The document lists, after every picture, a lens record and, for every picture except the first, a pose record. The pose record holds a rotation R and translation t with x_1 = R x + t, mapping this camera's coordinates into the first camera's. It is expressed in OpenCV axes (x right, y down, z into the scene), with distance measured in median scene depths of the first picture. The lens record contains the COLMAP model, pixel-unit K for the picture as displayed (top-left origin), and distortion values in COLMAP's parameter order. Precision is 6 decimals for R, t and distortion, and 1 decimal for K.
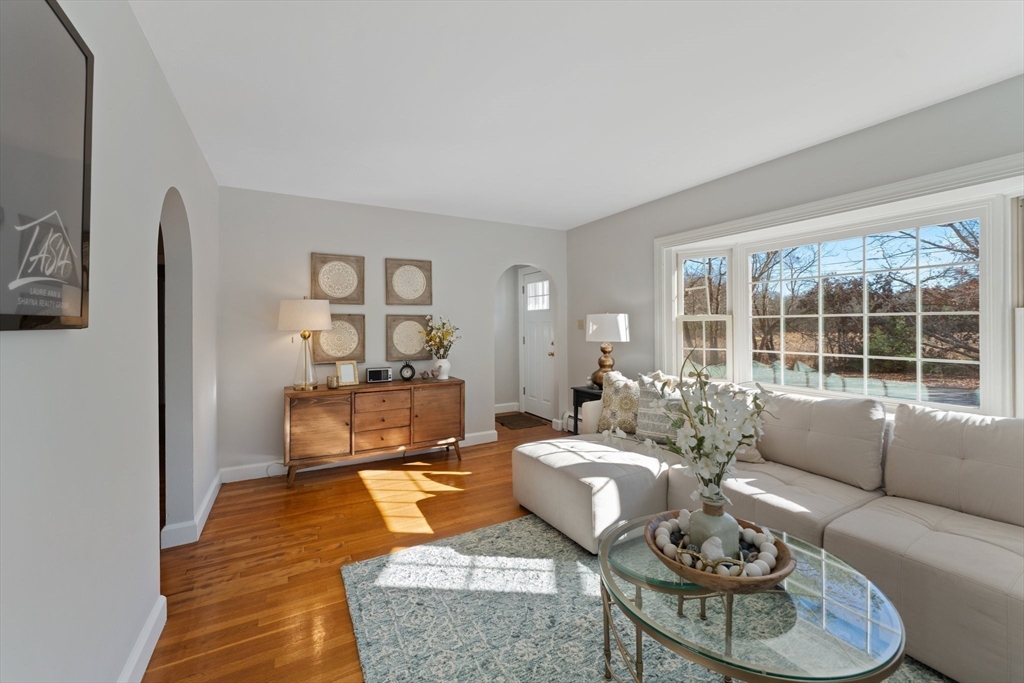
lens RADIAL K [[408.0, 0, 514.4], [0, 408.0, 327.6], [0, 0, 1]] dist [0.000347, 0.000040]
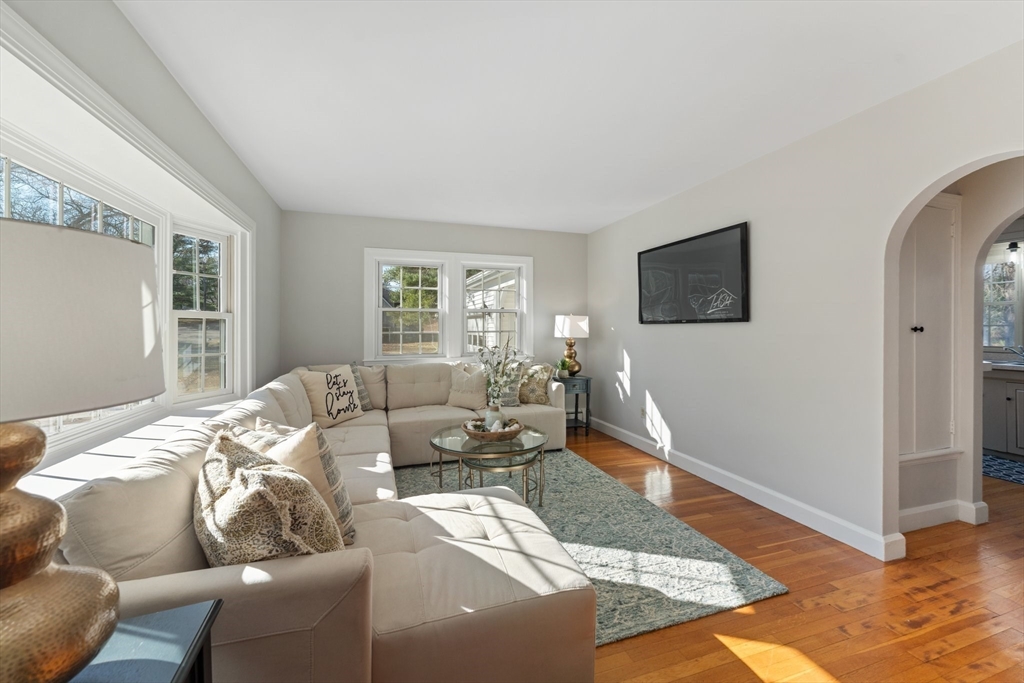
lens RADIAL K [[408.0, 0, 514.4], [0, 408.0, 327.6], [0, 0, 1]] dist [0.000347, 0.000040]
pose [[-0.983134, -0.002519, 0.182869, 0.001350], [-0.001822, 0.999990, 0.003978, 0.016880], [-0.182878, 0.003577, -0.983129, 1.997261]]
